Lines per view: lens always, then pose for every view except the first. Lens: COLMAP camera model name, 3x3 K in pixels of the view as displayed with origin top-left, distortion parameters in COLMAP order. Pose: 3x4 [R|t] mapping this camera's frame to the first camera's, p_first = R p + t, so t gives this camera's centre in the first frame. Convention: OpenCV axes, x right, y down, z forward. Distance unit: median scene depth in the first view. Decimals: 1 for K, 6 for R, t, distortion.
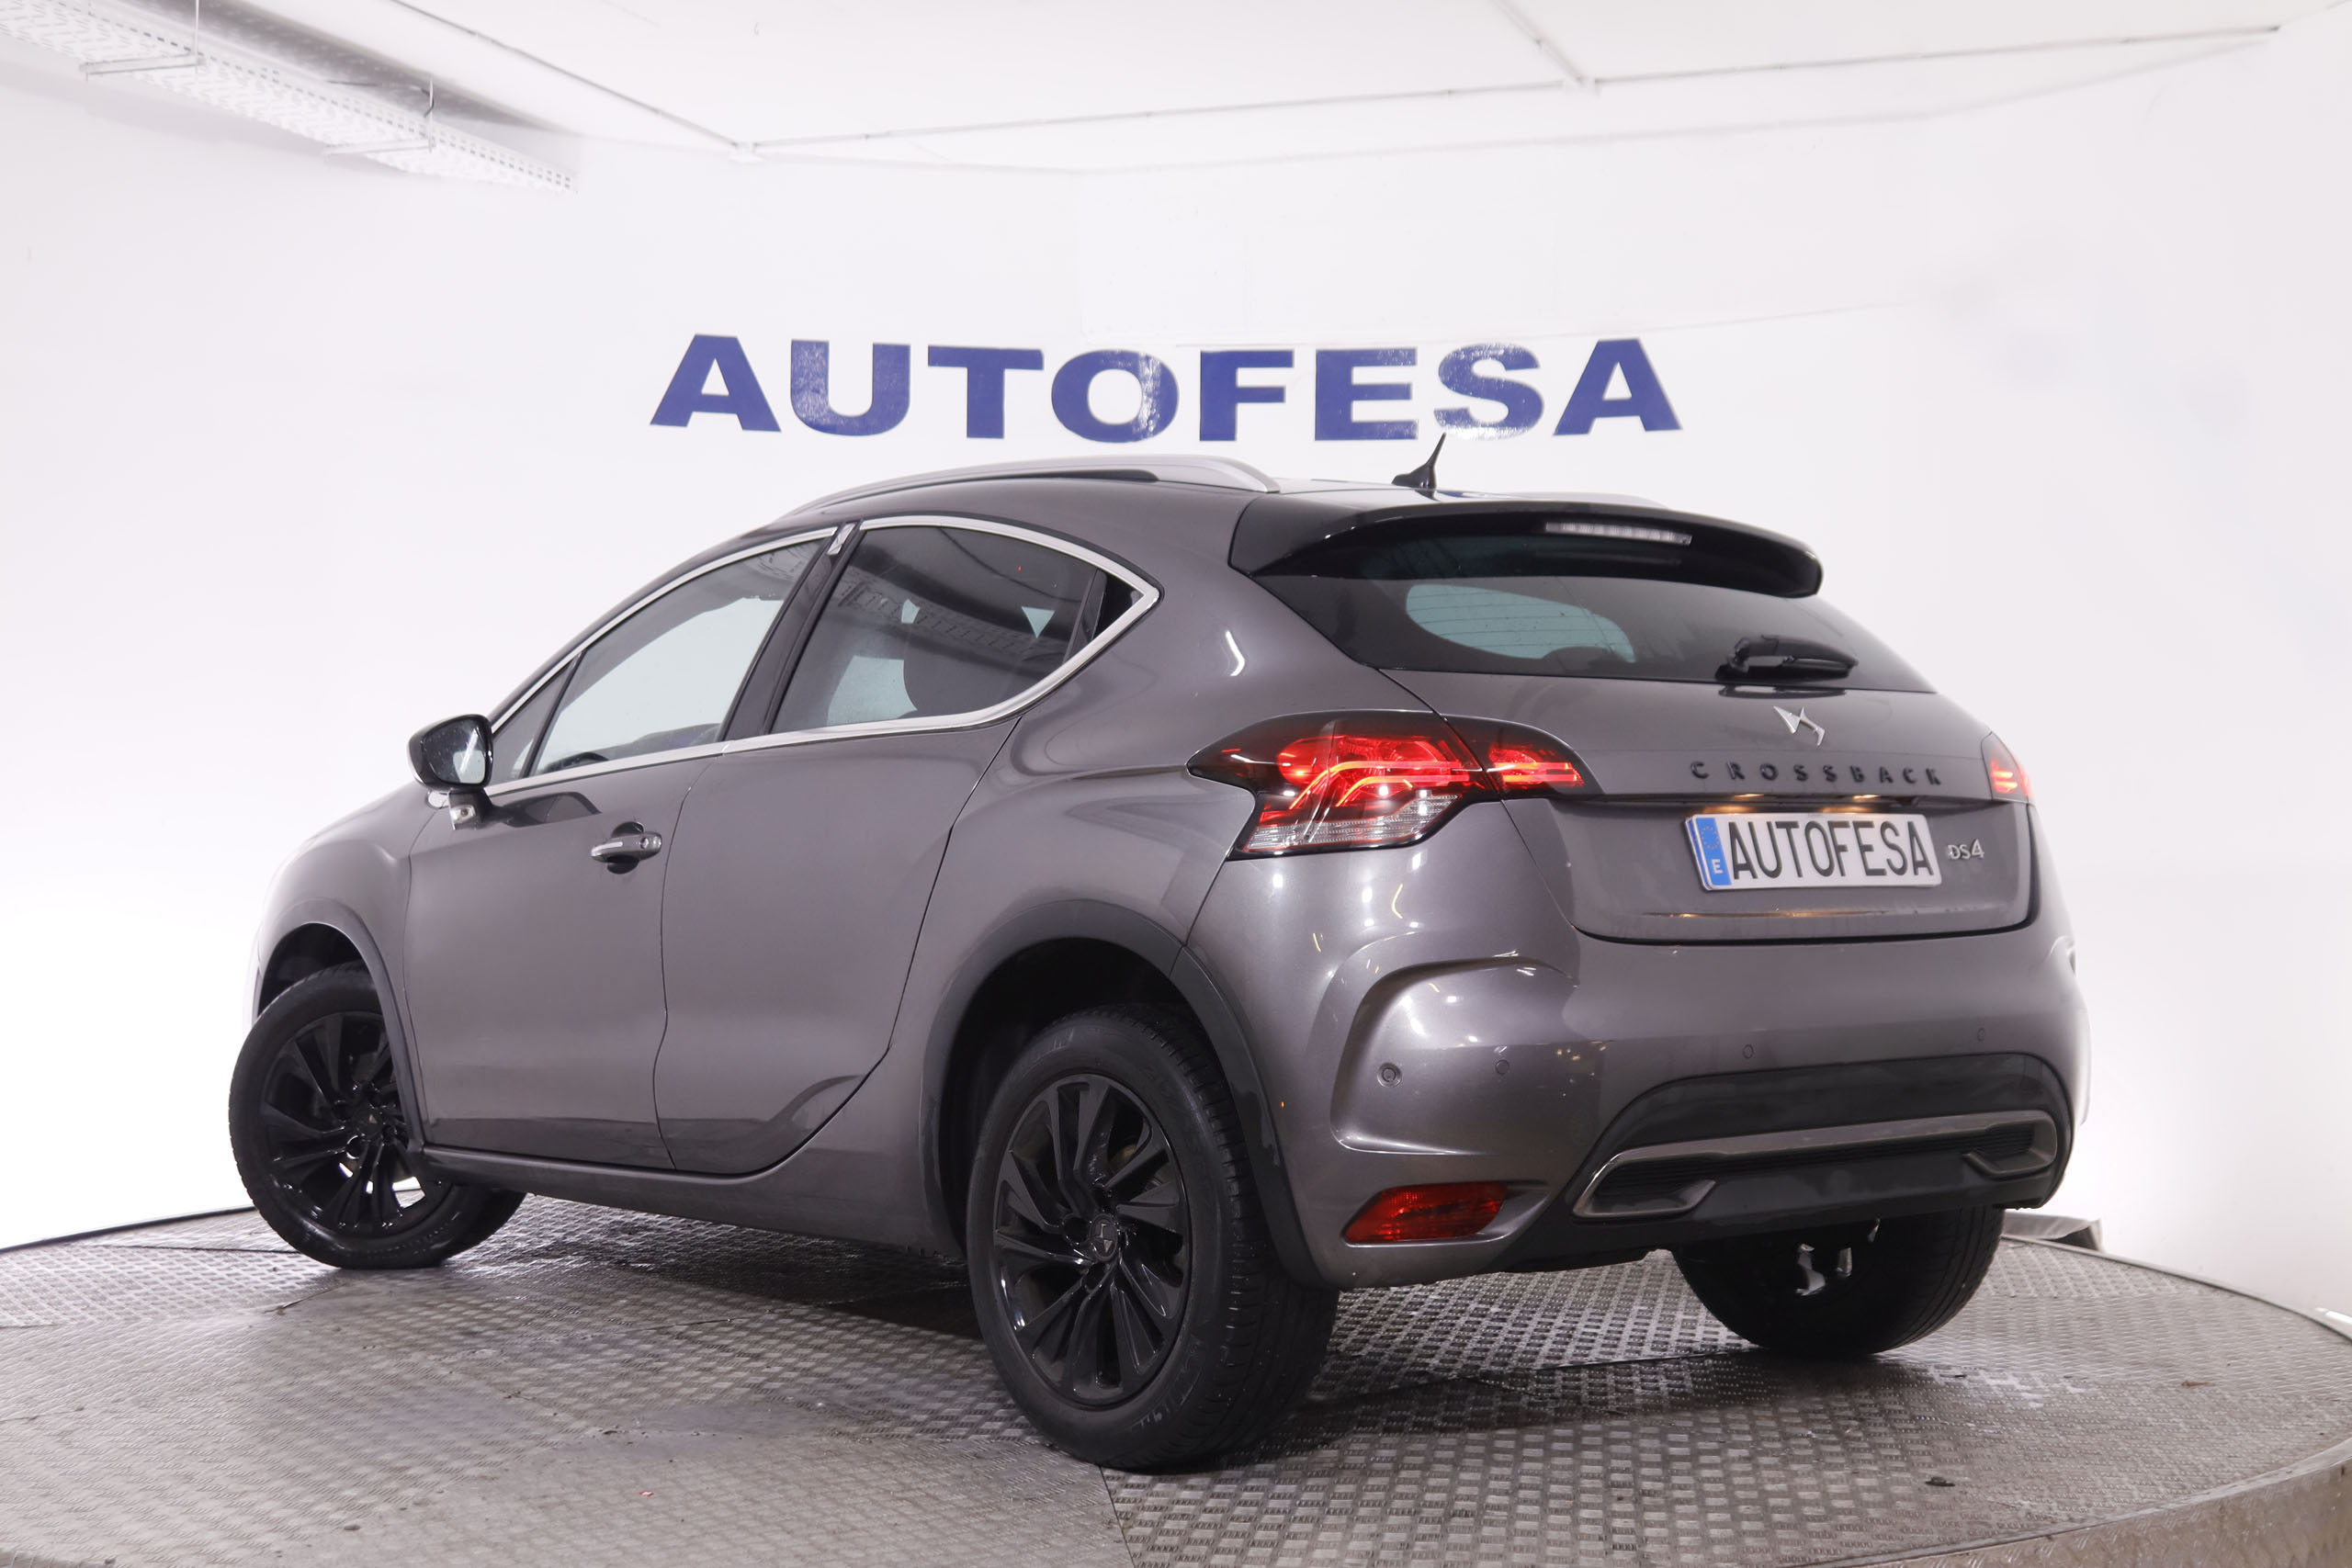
lens RADIAL K [[3356.5, 0, 1179.8], [0, 3356.5, 765.8], [0, 0, 1]] dist [-0.030726, 0.120317]
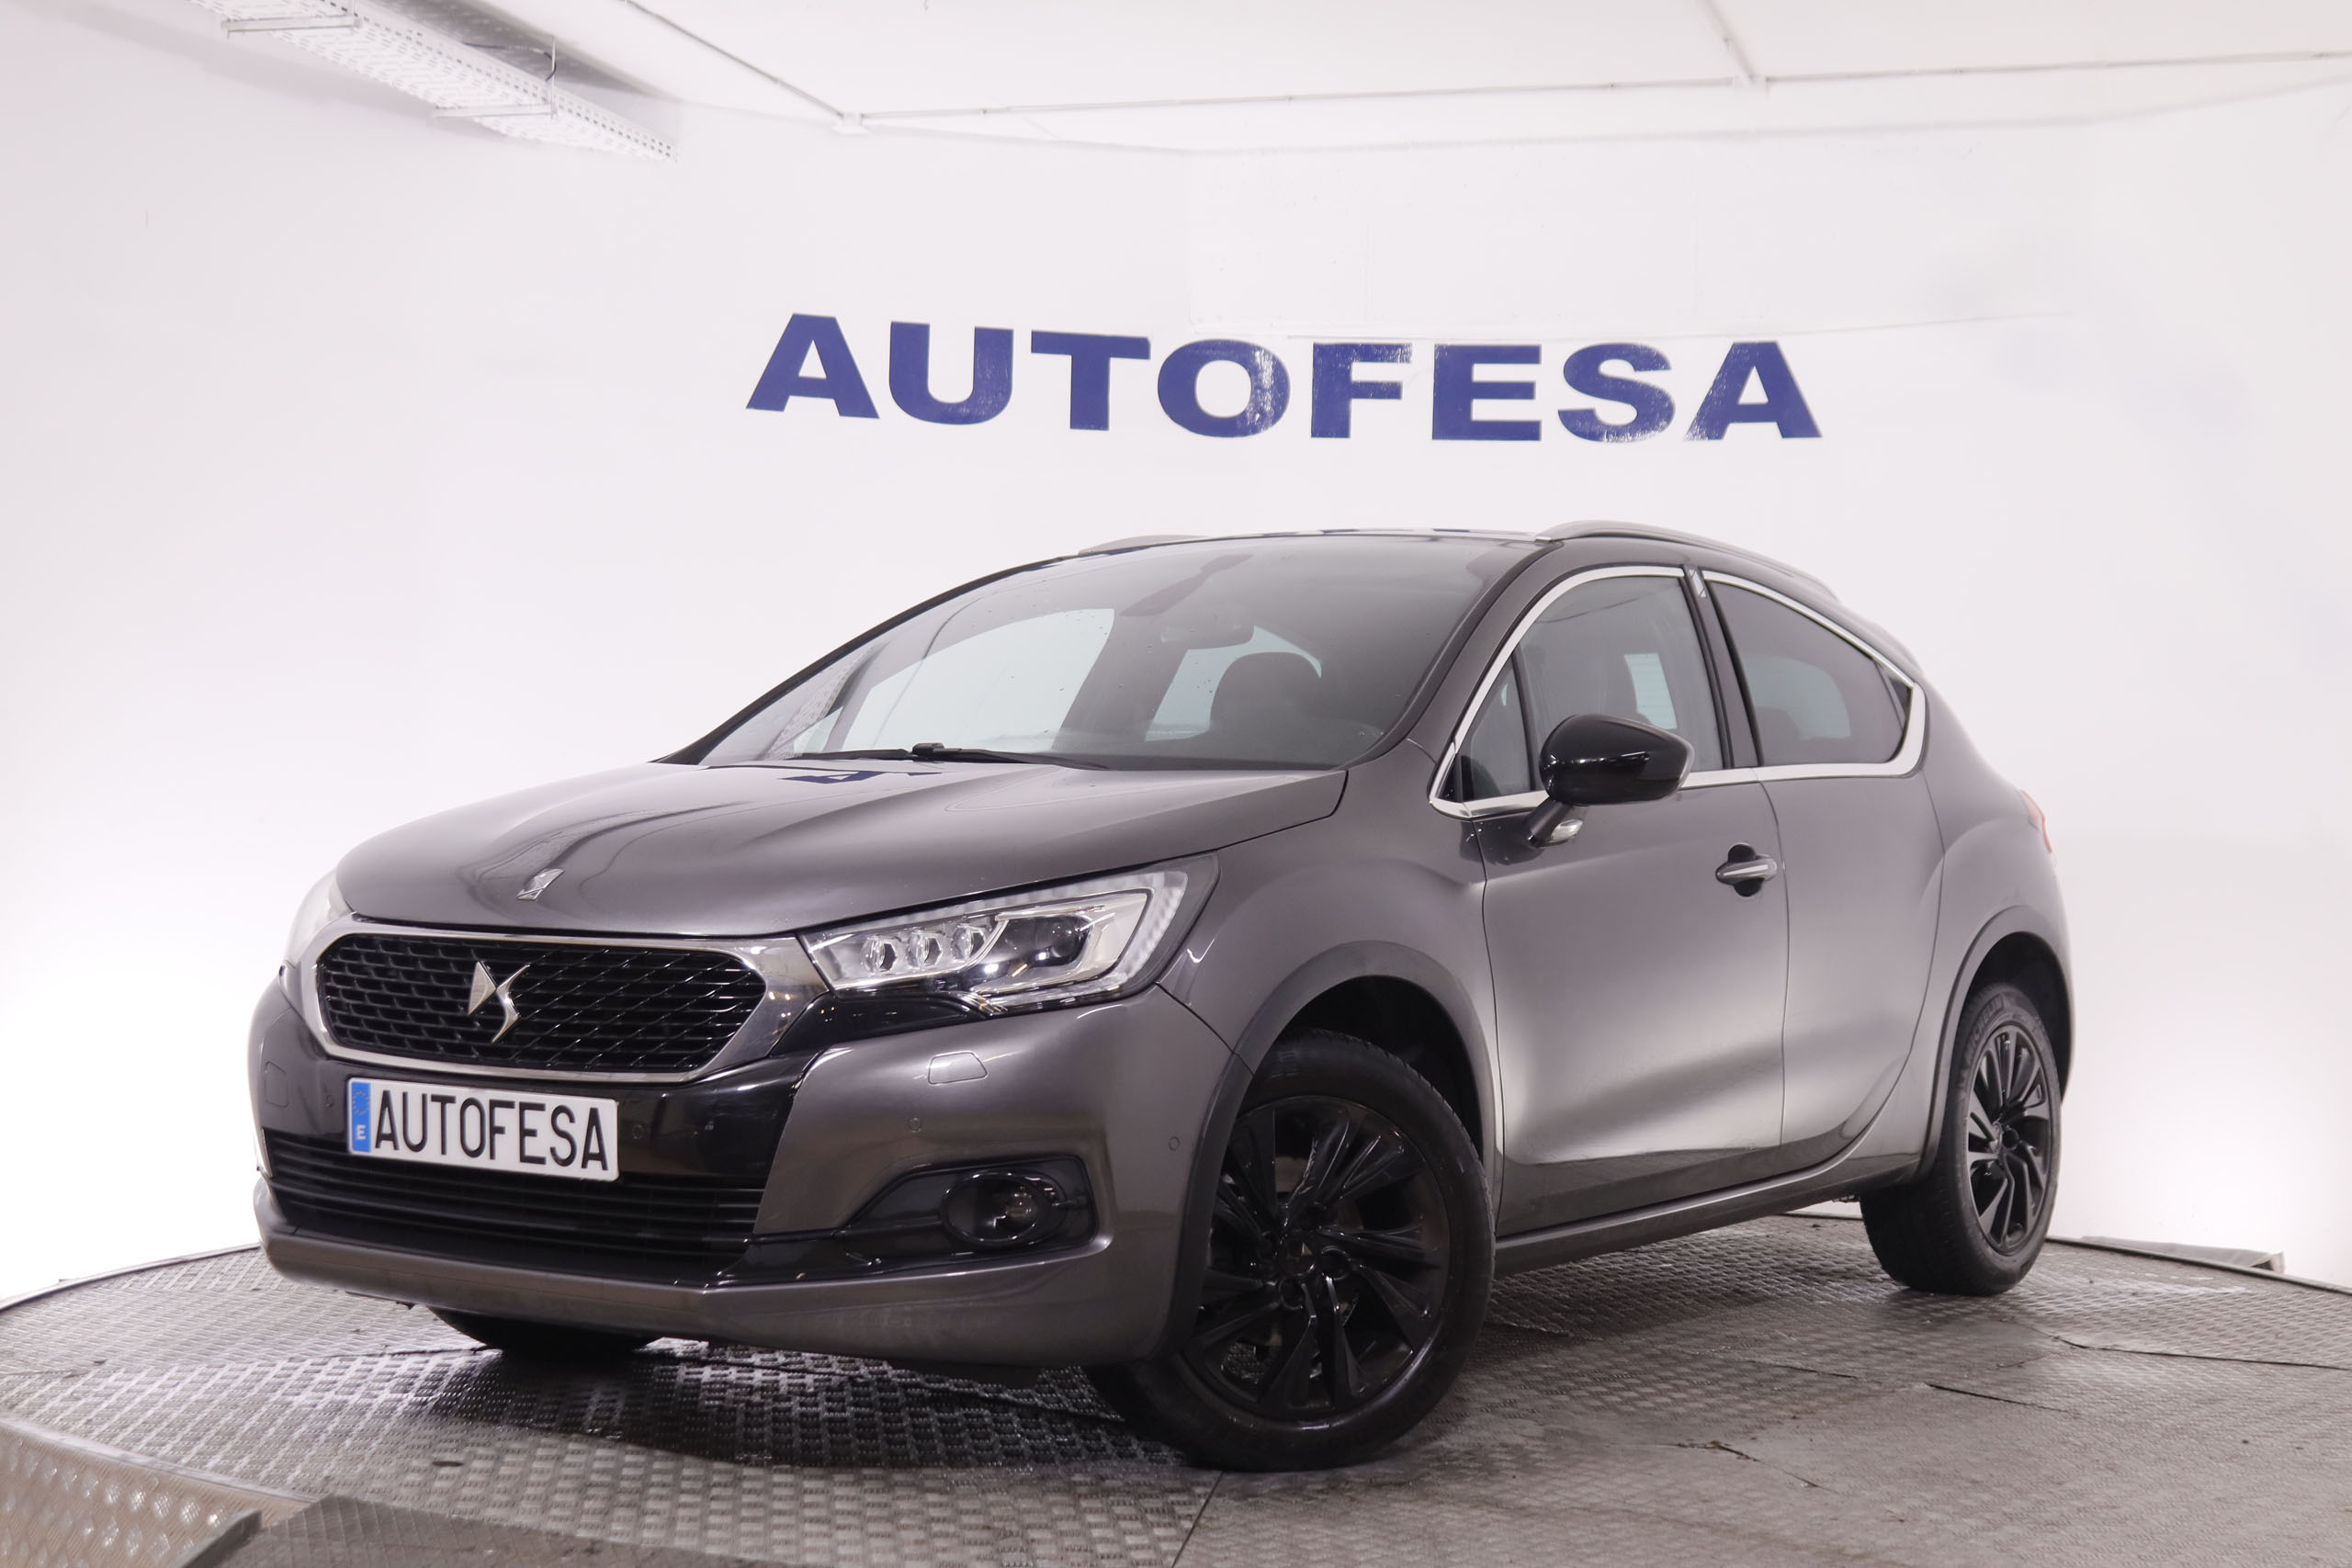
lens RADIAL K [[3773.4, 0, 1176.0], [0, 3773.4, 784.0], [0, 0, 1]] dist [-0.014105, 0.206892]
pose [[0.997446, 0.015049, 0.069816, -0.118400], [-0.015235, 0.999882, 0.002140, 0.000564], [-0.069776, -0.003198, 0.997558, -0.080153]]
